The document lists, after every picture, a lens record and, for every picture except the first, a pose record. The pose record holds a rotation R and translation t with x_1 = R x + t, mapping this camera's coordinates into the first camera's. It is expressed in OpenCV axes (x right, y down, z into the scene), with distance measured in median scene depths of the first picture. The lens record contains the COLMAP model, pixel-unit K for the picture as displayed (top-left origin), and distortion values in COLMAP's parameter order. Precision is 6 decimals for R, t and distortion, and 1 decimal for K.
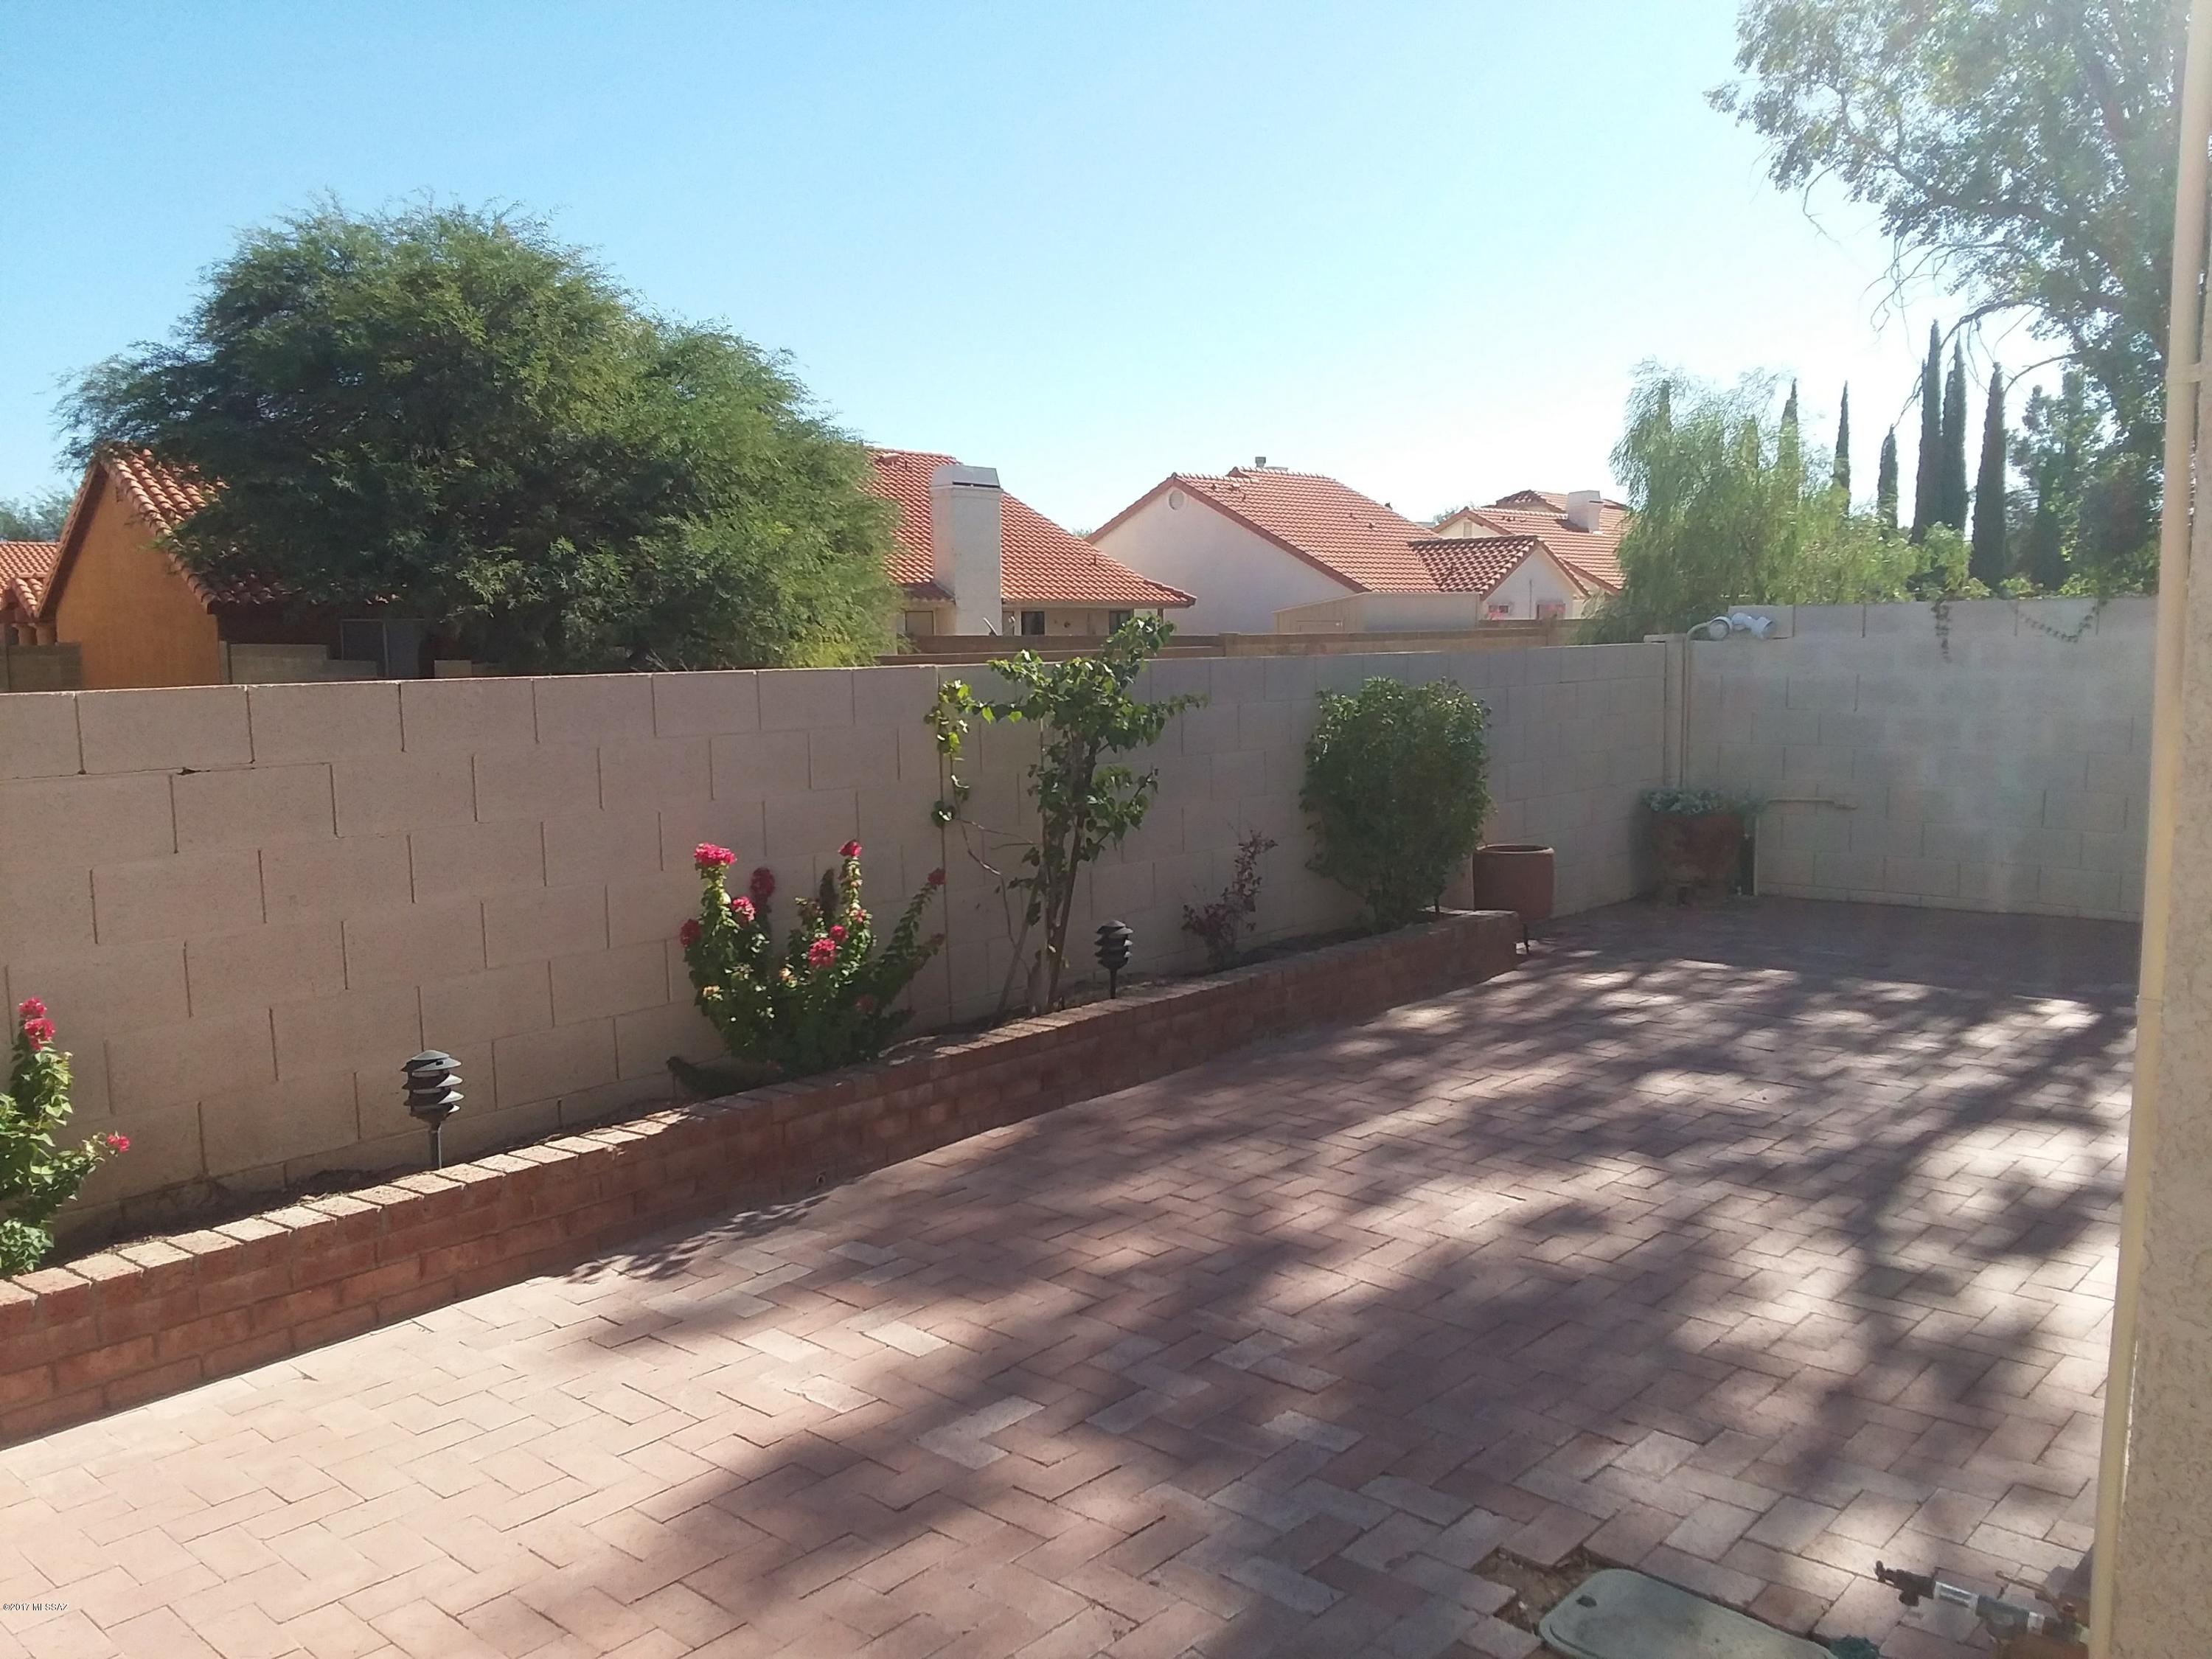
lens RADIAL K [[1763.2, 0, 1103.3], [0, 1763.2, 859.6], [0, 0, 1]] dist [-0.001515, -0.001267]
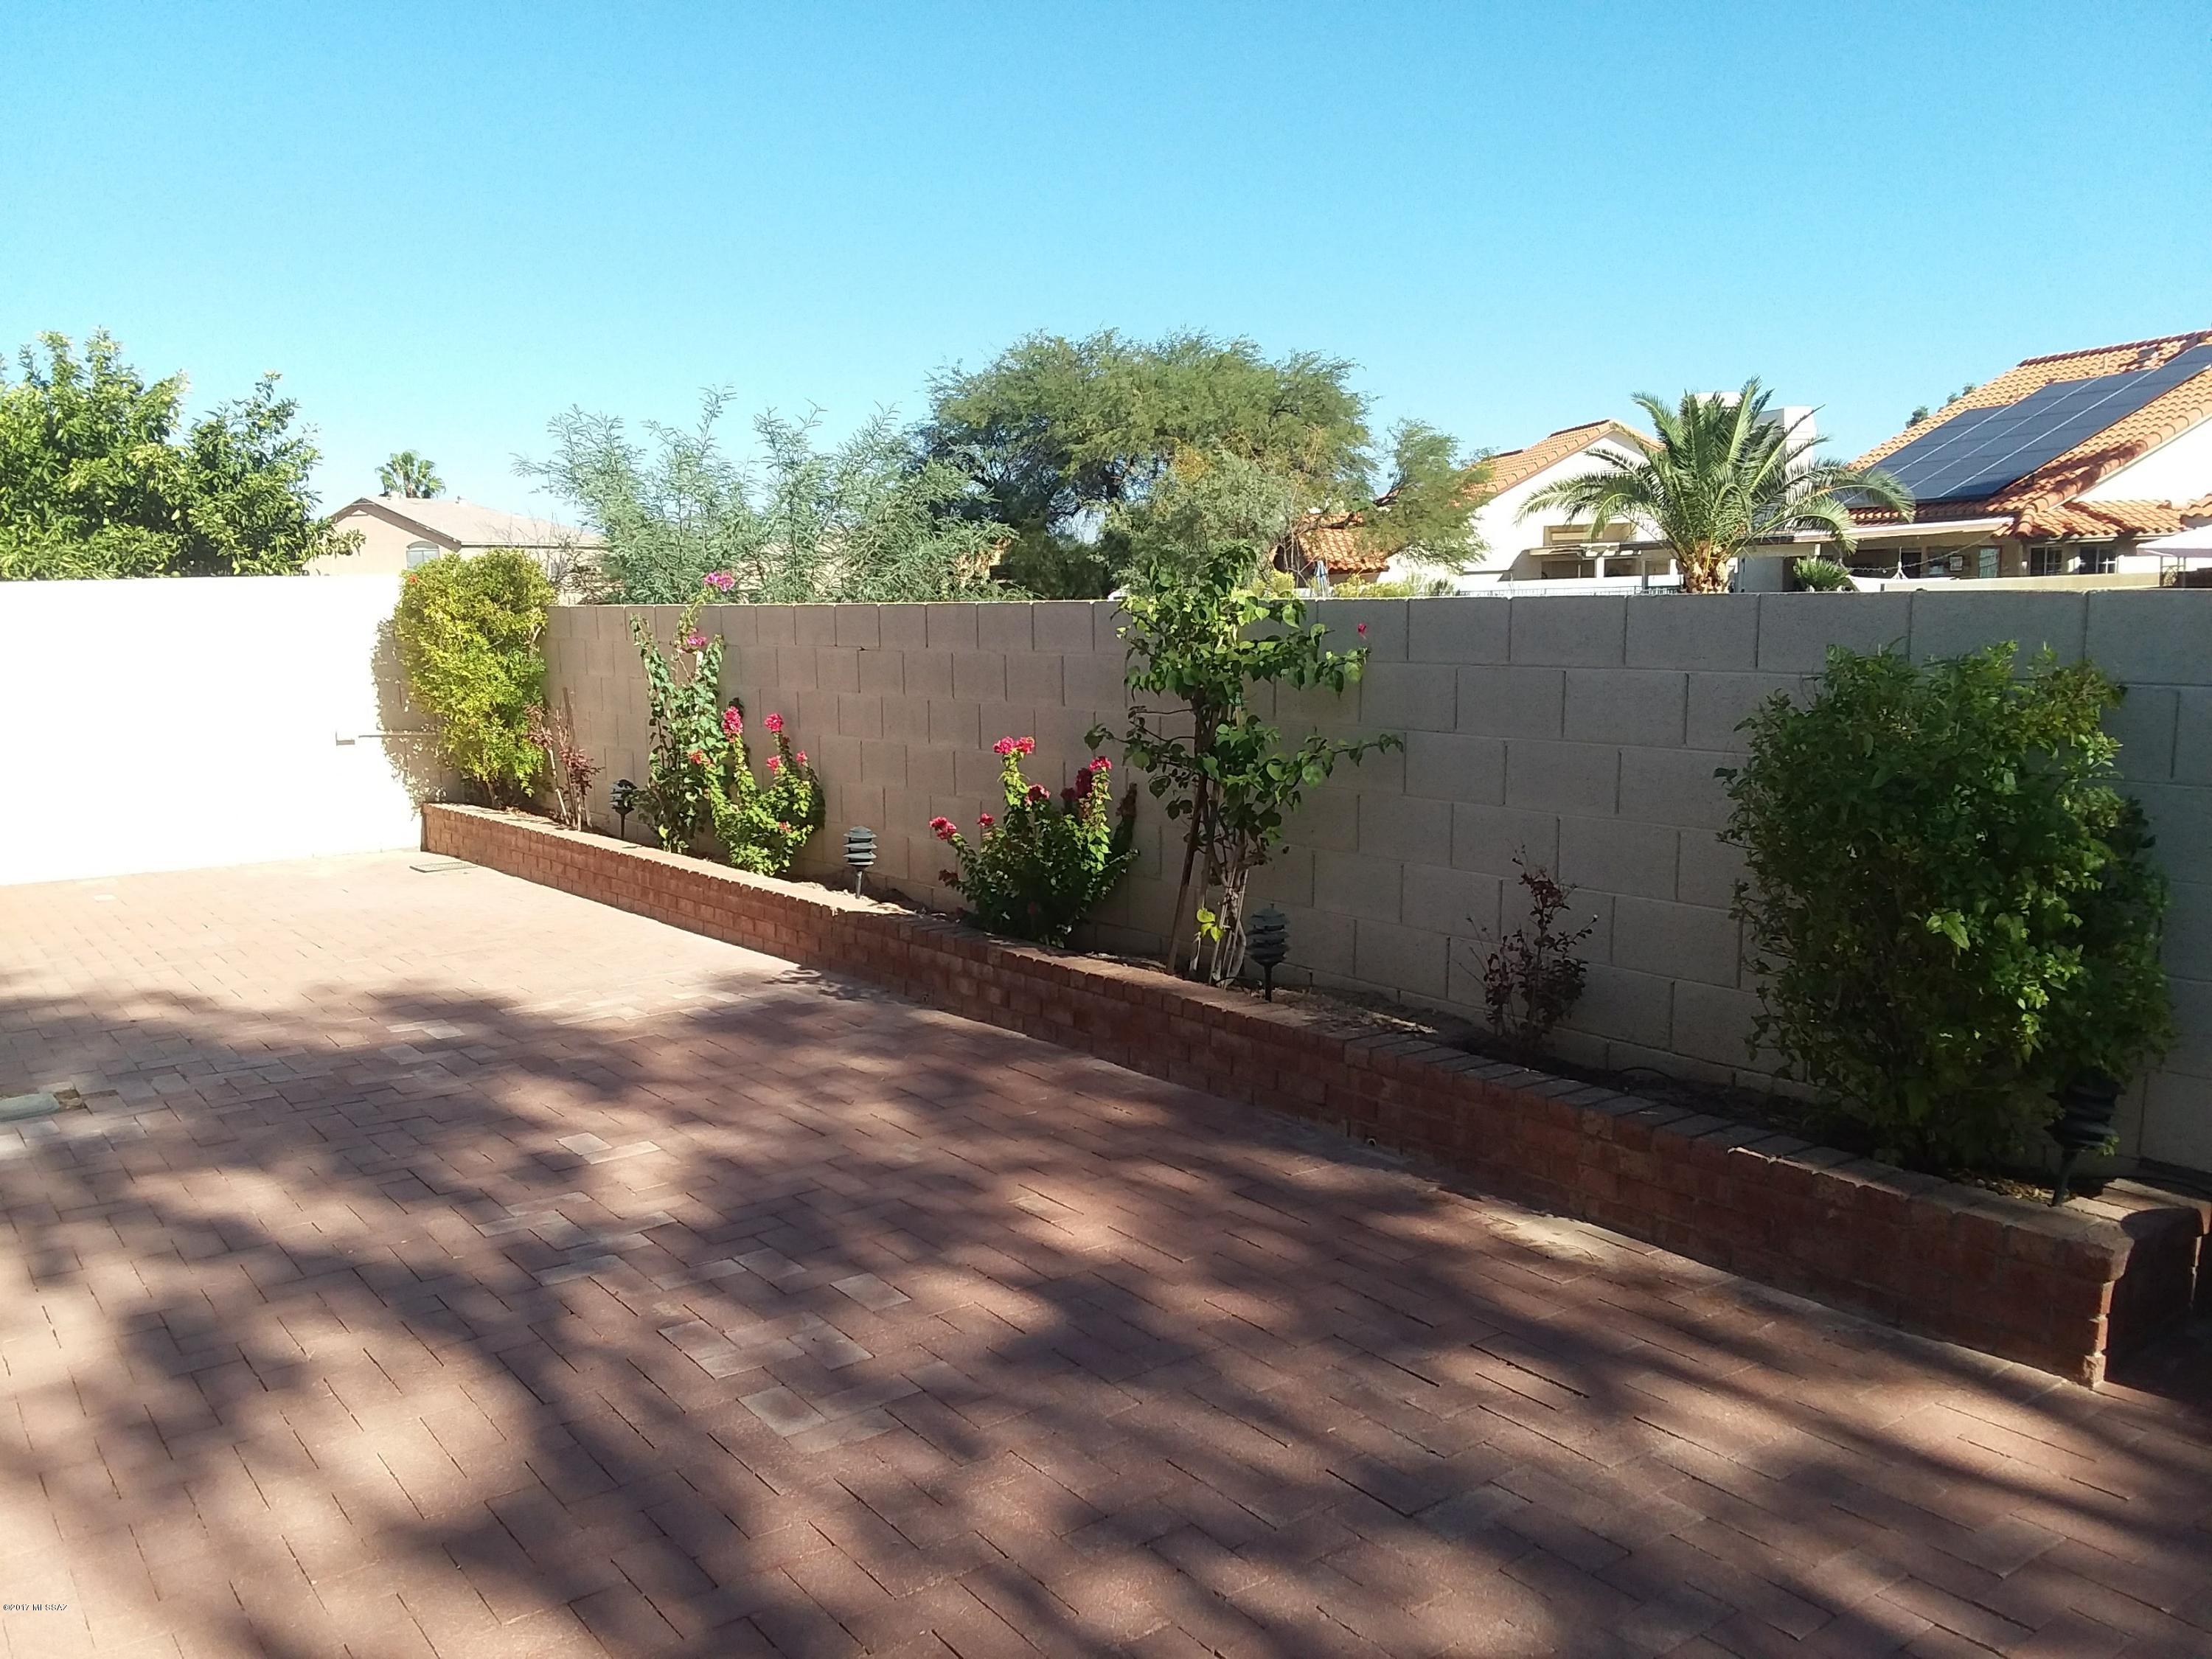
lens RADIAL K [[1763.2, 0, 1103.3], [0, 1763.2, 859.6], [0, 0, 1]] dist [-0.001515, -0.001267]
pose [[-0.200567, 0.144334, -0.968989, 1.090262], [-0.115271, 0.978741, 0.169646, -0.156800], [0.972875, 0.145721, -0.179666, 1.412173]]
